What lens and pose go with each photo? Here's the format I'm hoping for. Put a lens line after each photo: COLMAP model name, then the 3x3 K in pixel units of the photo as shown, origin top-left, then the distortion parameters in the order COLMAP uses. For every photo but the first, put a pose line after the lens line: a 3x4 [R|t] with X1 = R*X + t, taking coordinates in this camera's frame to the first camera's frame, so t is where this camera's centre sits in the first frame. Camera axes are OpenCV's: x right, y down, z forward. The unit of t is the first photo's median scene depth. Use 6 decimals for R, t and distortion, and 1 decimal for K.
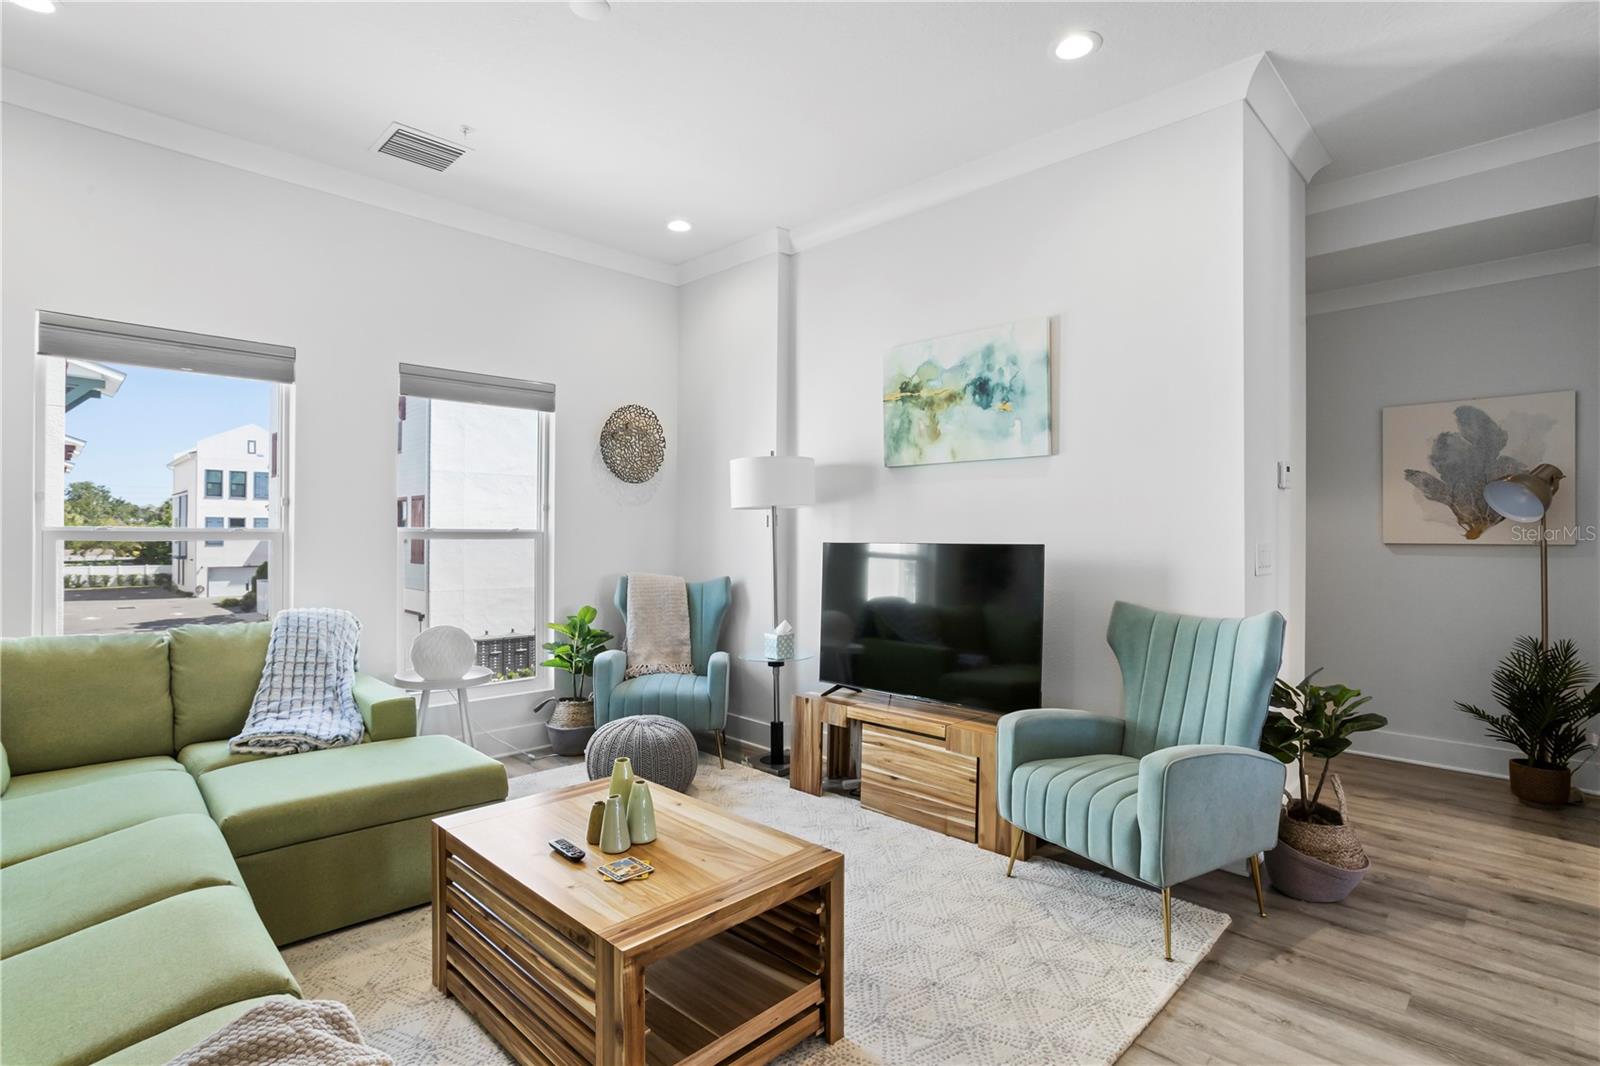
lens RADIAL K [[763.7, 0, 797.1], [0, 763.7, 529.7], [0, 0, 1]] dist [-0.022882, 0.001094]
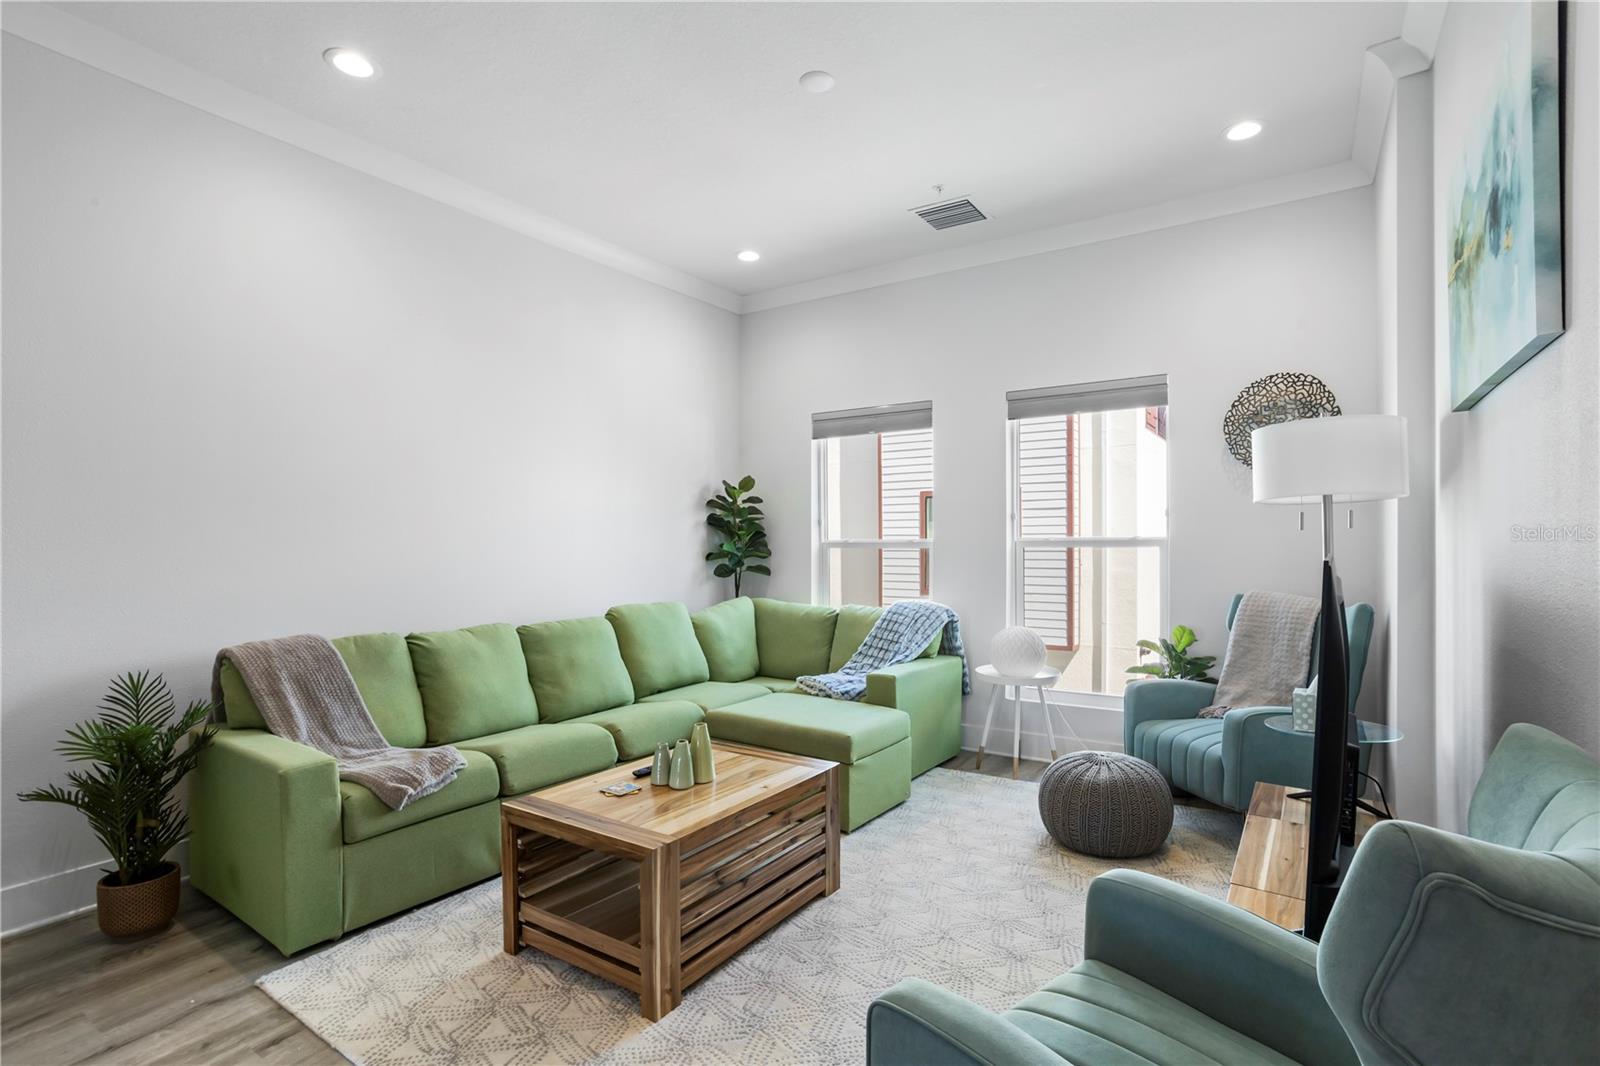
lens RADIAL K [[763.7, 0, 804.9], [0, 763.7, 538.7], [0, 0, 1]] dist [-0.022882, 0.001094]
pose [[0.215138, -0.007624, -0.976554, 0.581299], [0.010318, 0.999931, -0.005534, 0.003885], [0.976529, -0.008886, 0.215202, 0.503764]]
